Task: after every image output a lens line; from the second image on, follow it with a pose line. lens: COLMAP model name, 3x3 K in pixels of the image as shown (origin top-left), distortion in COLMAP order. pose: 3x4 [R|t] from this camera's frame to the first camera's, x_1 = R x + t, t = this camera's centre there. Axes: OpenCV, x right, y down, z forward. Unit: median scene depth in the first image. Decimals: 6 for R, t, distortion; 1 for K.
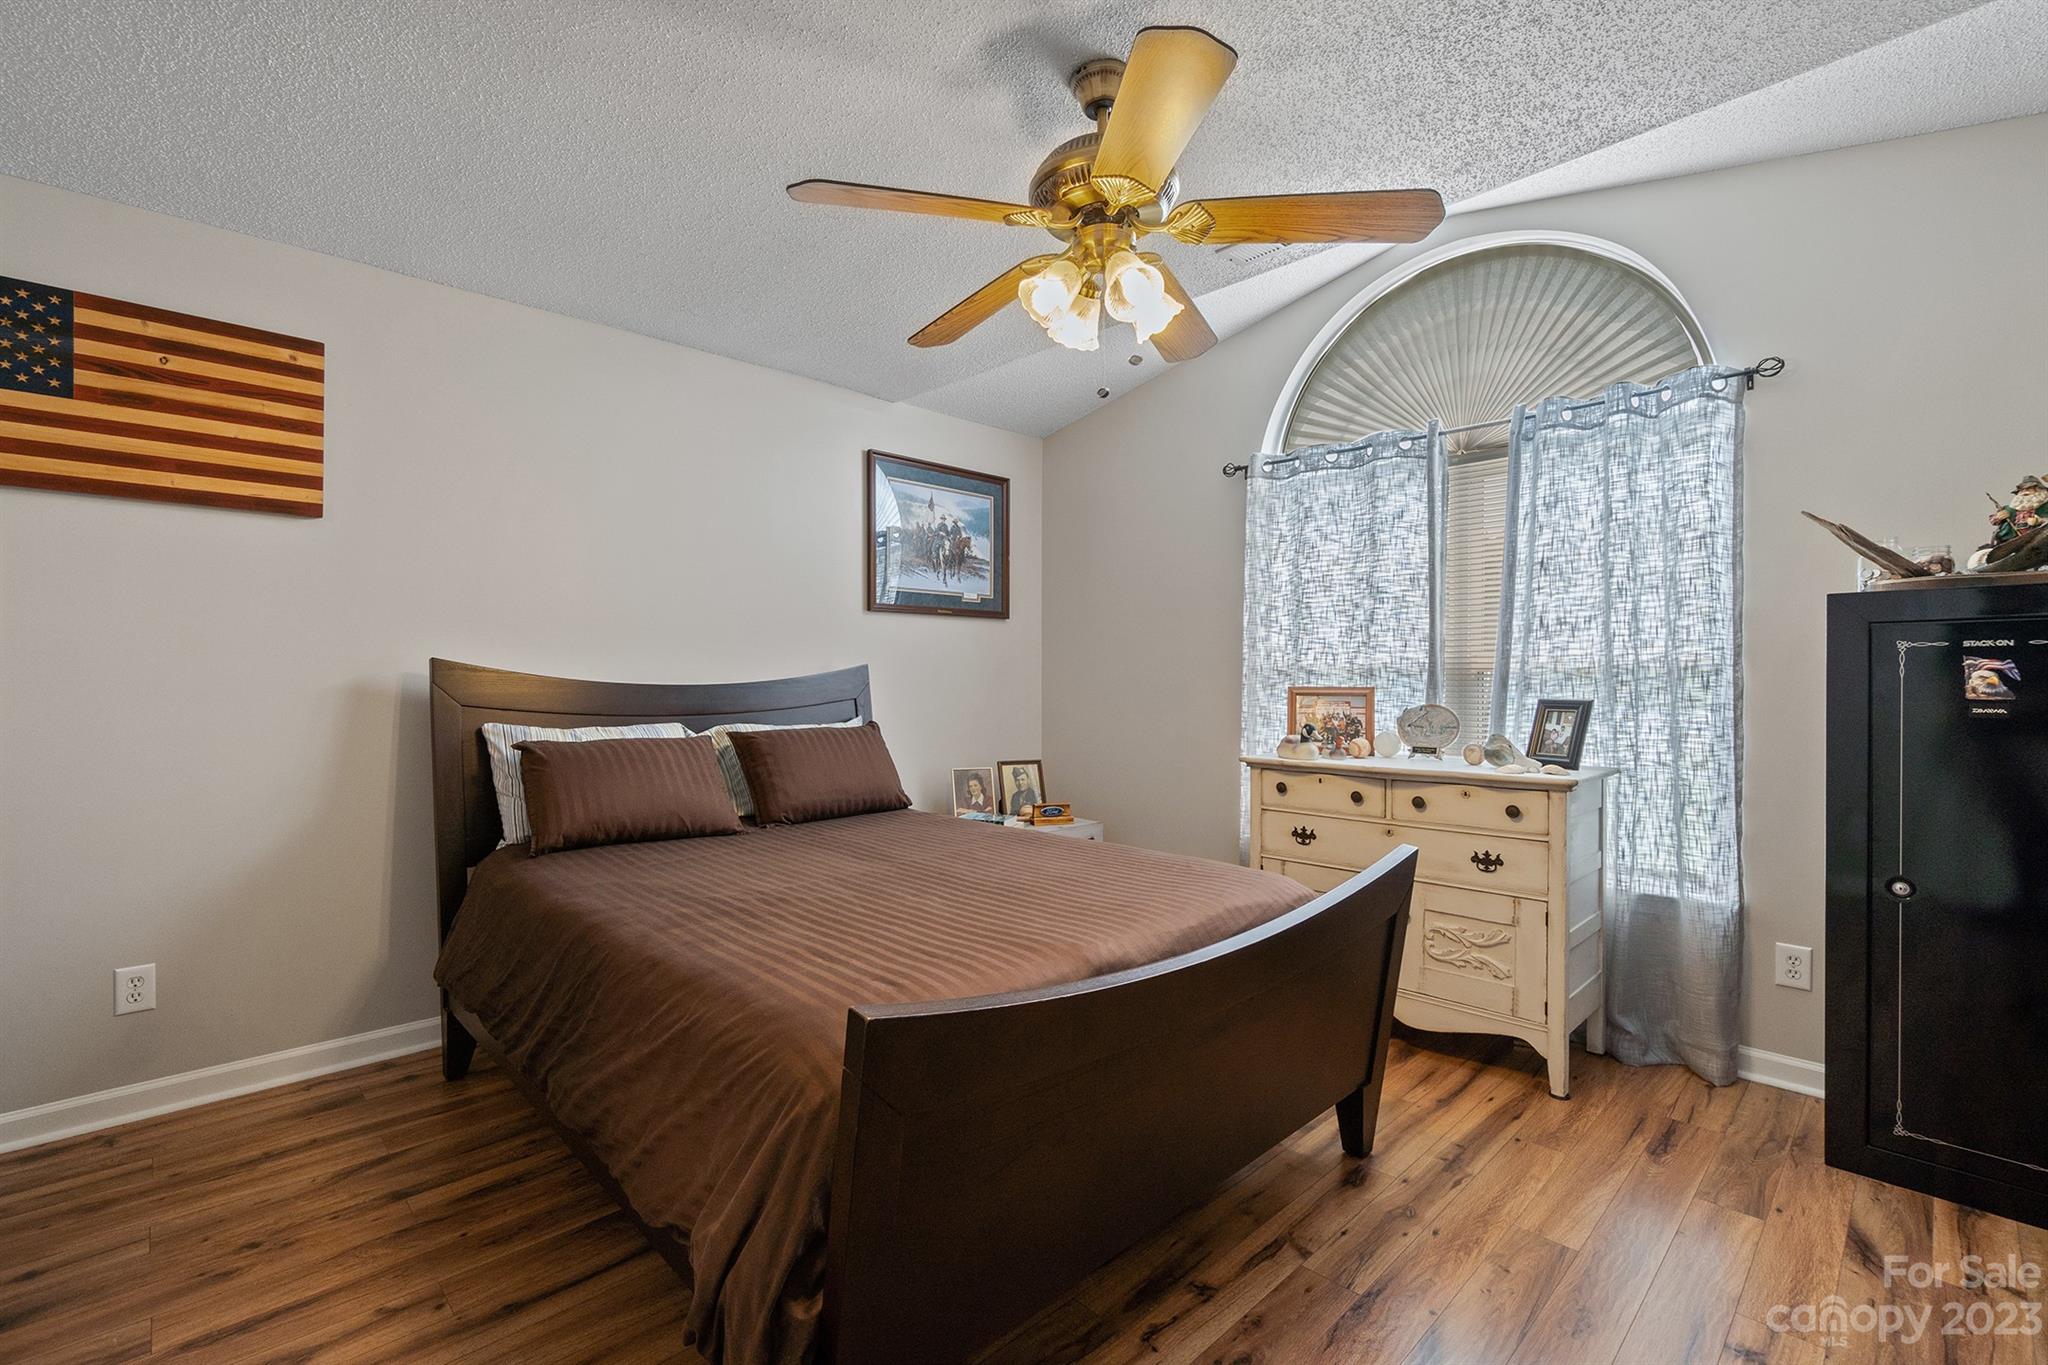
lens RADIAL K [[903.8, 0, 999.2], [0, 903.8, 677.1], [0, 0, 1]] dist [-0.000679, -0.000033]
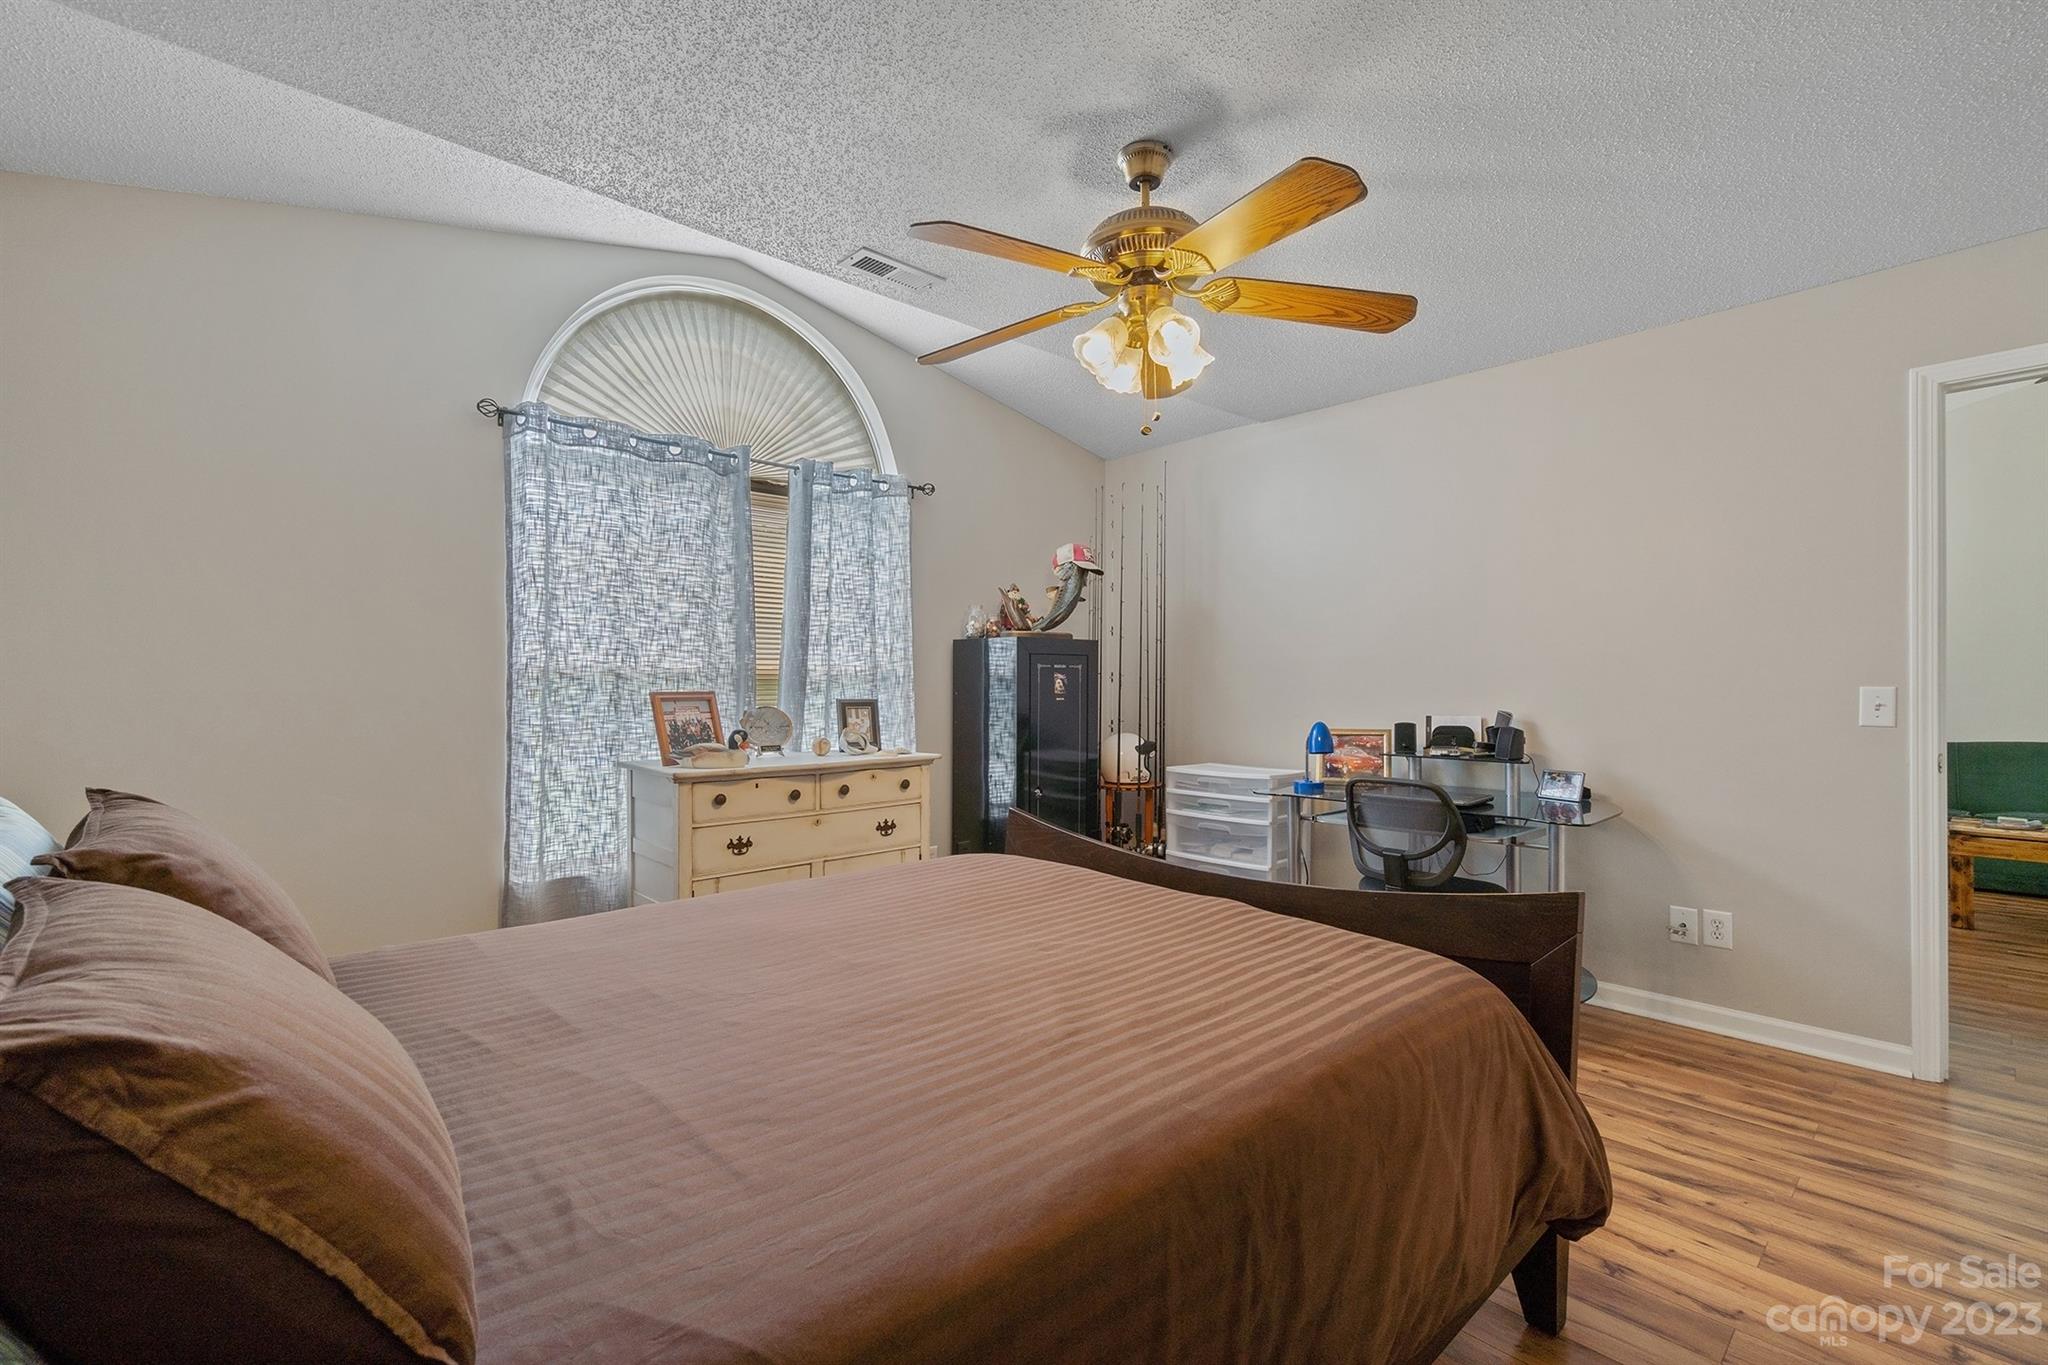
lens RADIAL K [[903.8, 0, 999.2], [0, 903.8, 677.1], [0, 0, 1]] dist [-0.000679, -0.000033]
pose [[0.013802, 0.007511, 0.999877, -0.673548], [-0.002611, 0.999969, -0.007475, 0.002124], [-0.999901, -0.002507, 0.013821, 0.763794]]
